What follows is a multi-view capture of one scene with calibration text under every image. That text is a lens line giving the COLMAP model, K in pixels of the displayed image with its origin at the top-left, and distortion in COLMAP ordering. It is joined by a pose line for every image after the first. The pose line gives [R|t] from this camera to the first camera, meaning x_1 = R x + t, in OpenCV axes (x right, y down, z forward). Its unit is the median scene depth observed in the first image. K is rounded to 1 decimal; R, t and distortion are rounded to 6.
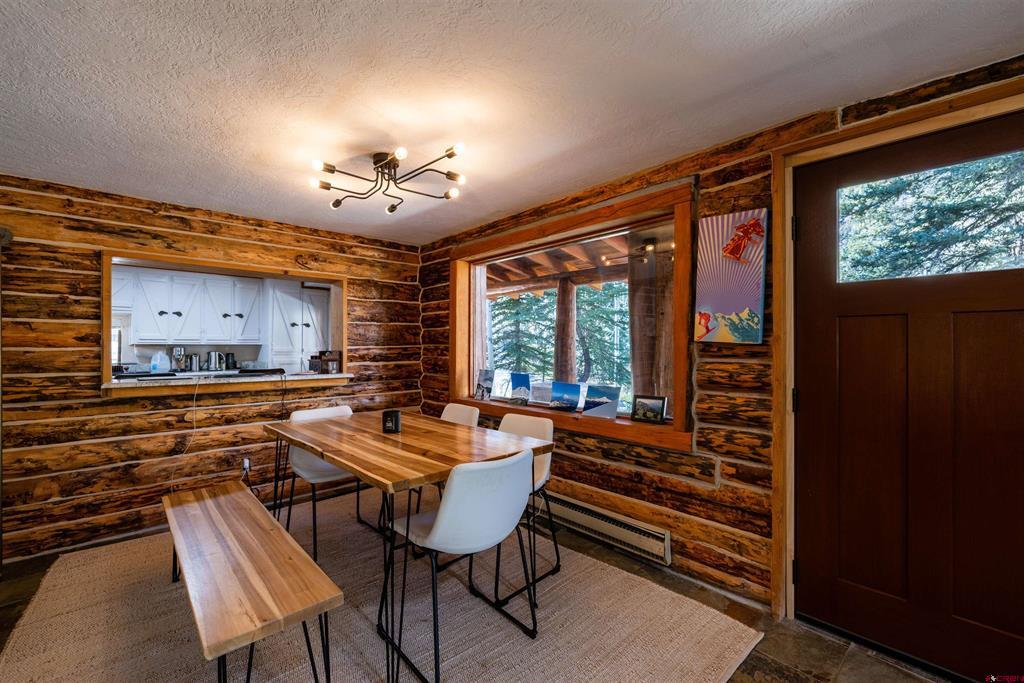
lens RADIAL K [[432.9, 0, 504.1], [0, 432.9, 342.0], [0, 0, 1]] dist [-0.001682, -0.000317]
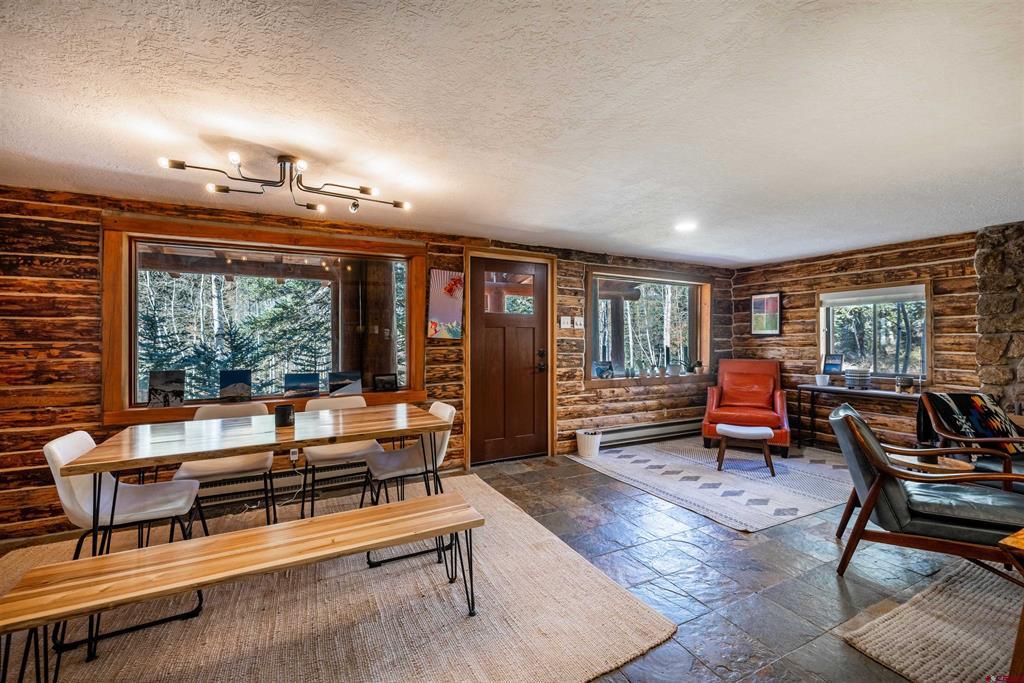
lens RADIAL K [[432.9, 0, 510.5], [0, 432.9, 341.8], [0, 0, 1]] dist [-0.001682, -0.000317]
pose [[0.256039, -0.005355, 0.966652, -1.263568], [0.001227, 0.999986, 0.005214, 0.007029], [-0.966666, -0.000149, 0.256042, 0.243872]]
